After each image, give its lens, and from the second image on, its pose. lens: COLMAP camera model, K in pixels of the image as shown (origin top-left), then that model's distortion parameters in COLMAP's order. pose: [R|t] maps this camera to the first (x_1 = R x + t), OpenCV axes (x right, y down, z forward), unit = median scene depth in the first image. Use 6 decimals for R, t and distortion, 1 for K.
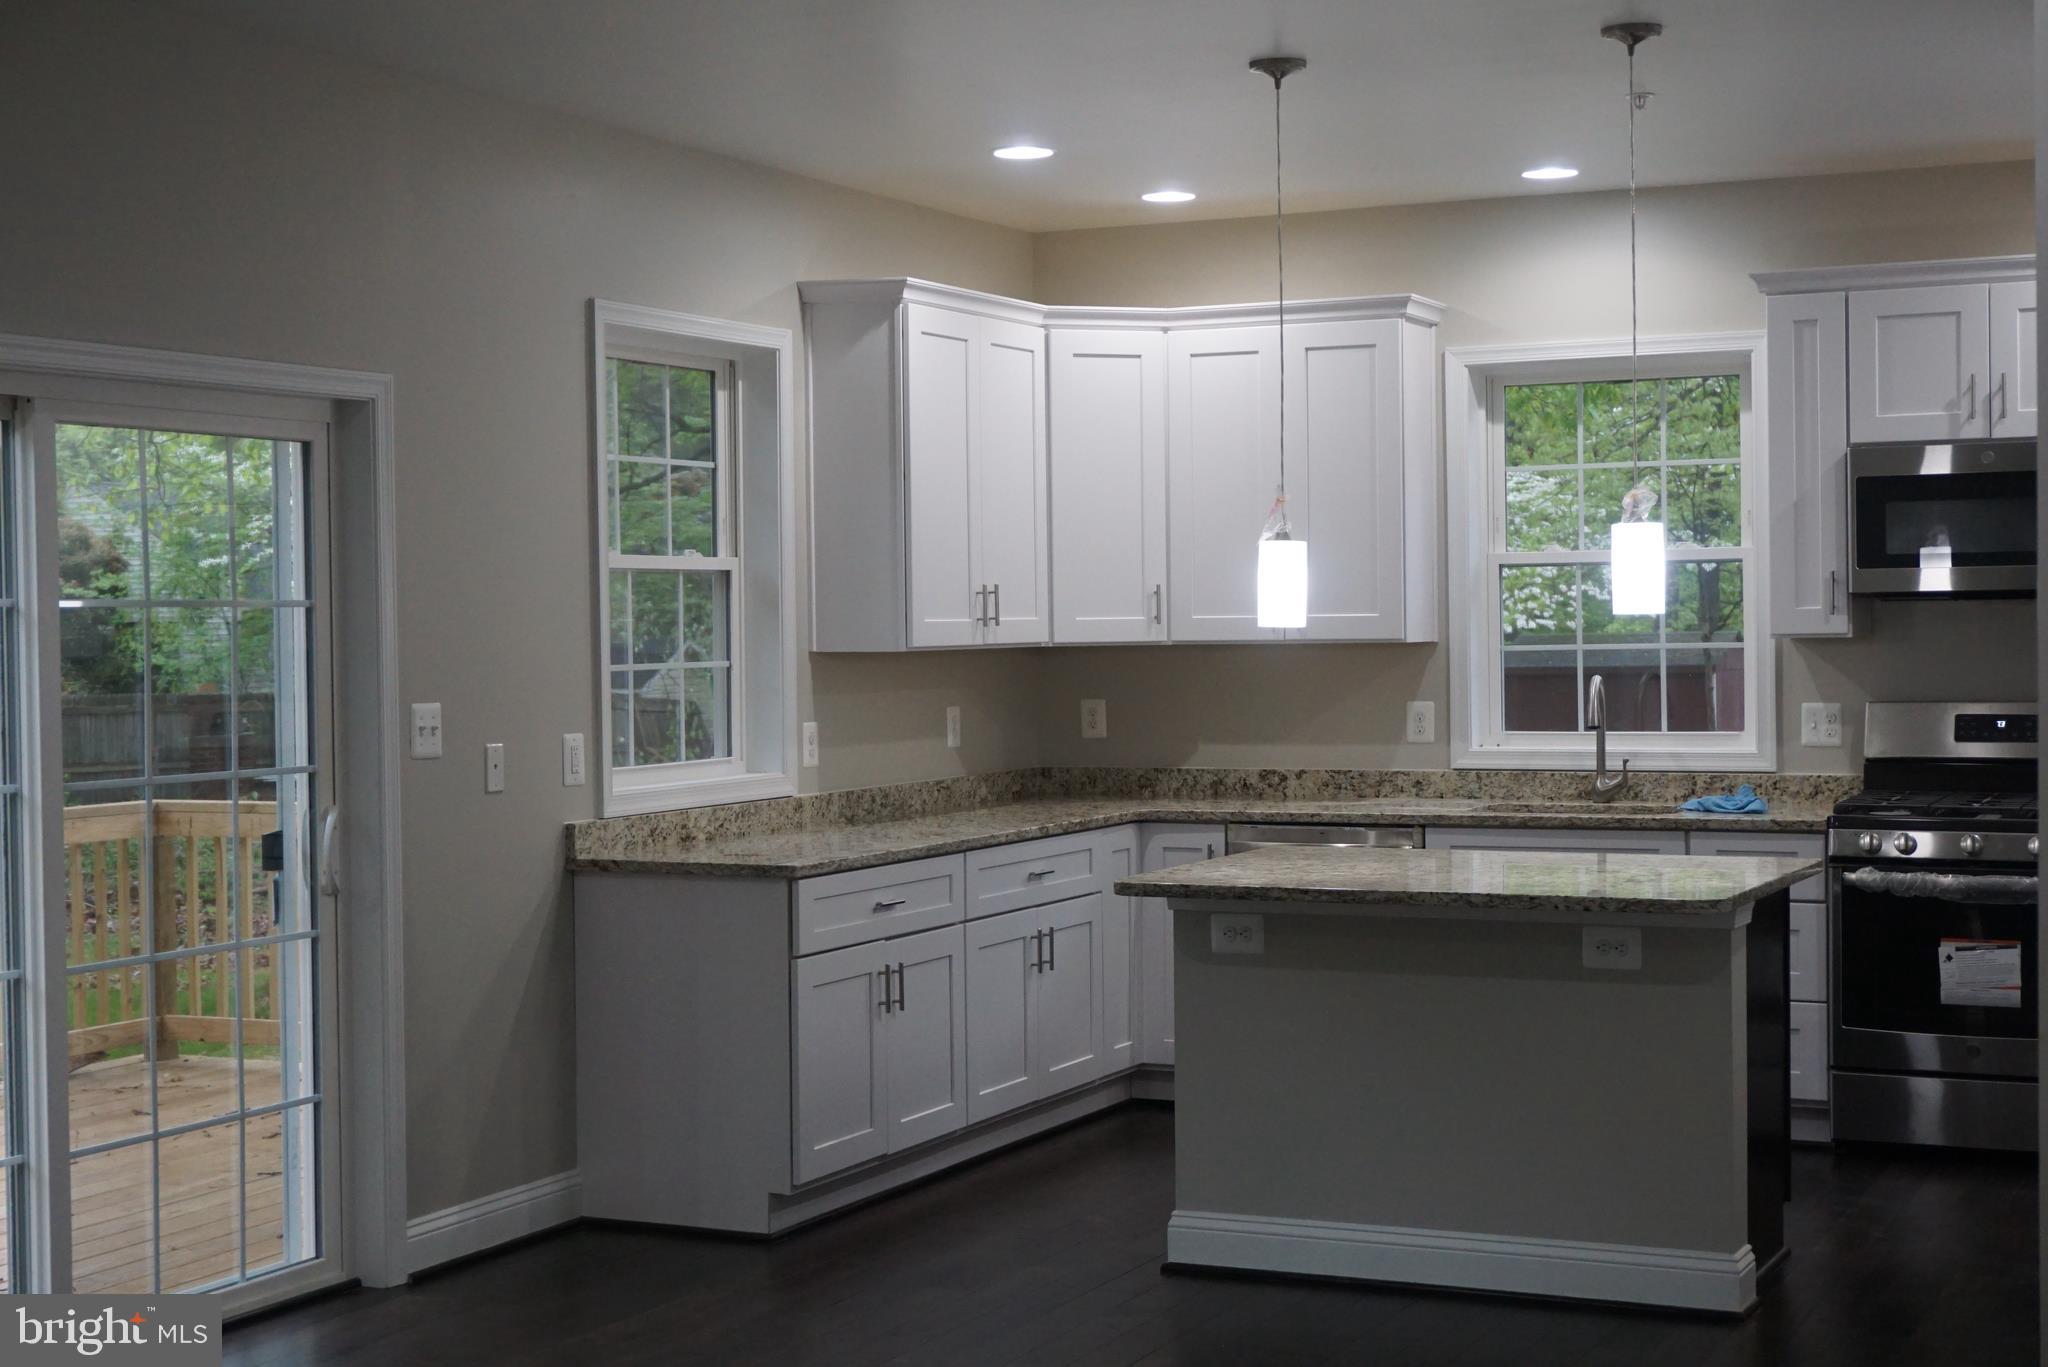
lens RADIAL K [[2990.8, 0, 1024.8], [0, 2990.8, 690.8], [0, 0, 1]] dist [-0.004088, 0.000000]
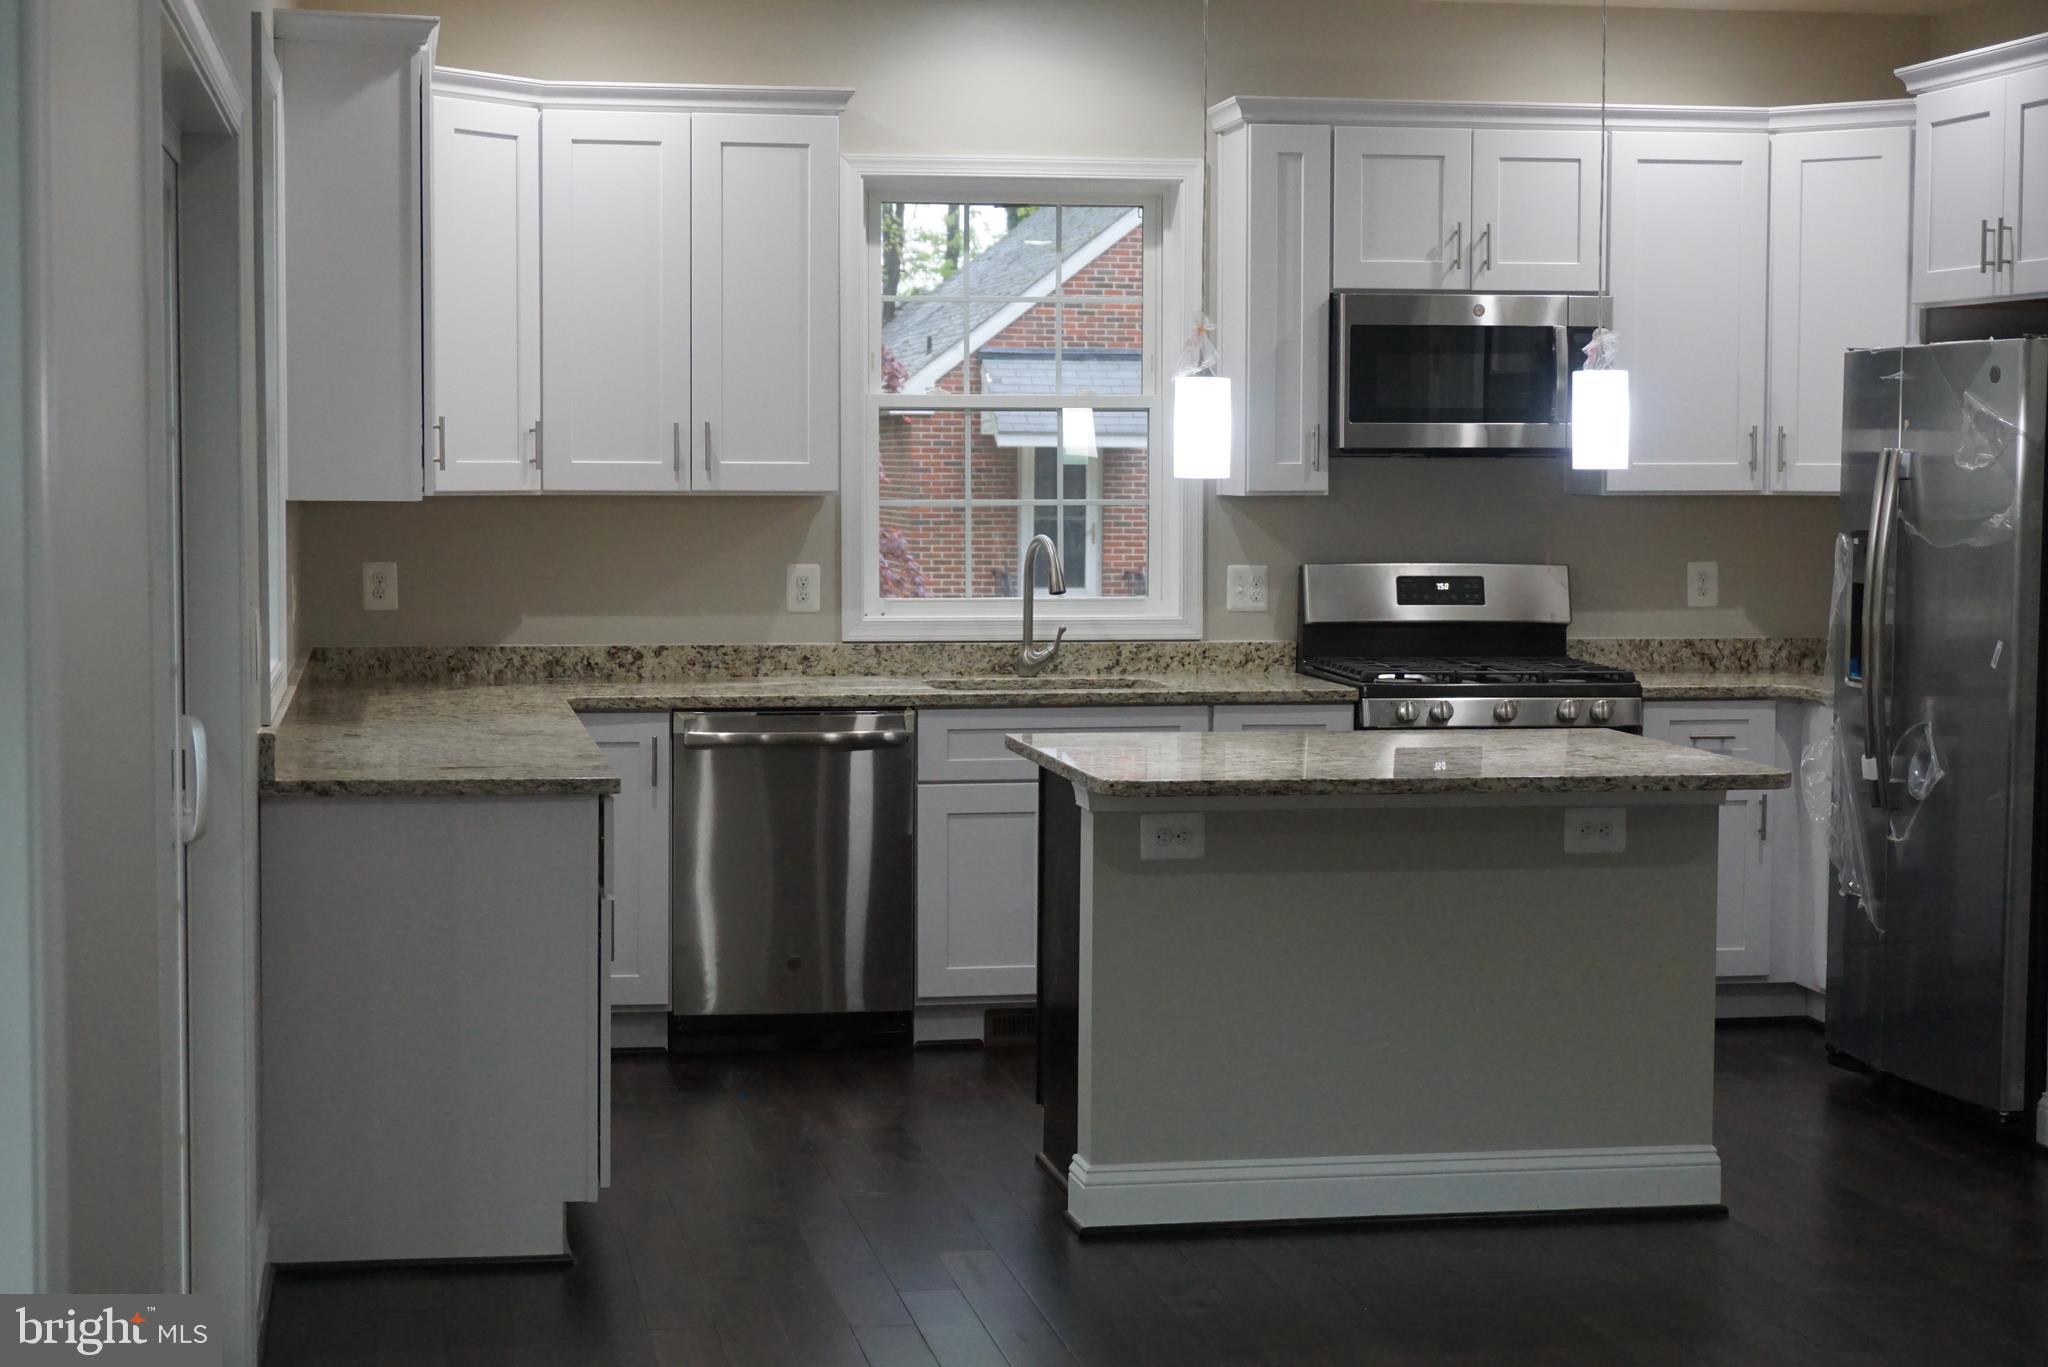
lens RADIAL K [[3313.5, 0, 1020.8], [0, 3313.5, 698.0], [0, 0, 1]] dist [-0.035708, 0.000000]
pose [[0.816219, -0.025118, 0.577197, -0.397837], [-0.000306, 0.999036, 0.043907, 0.000188], [-0.577743, -0.036014, 0.815424, 0.199783]]
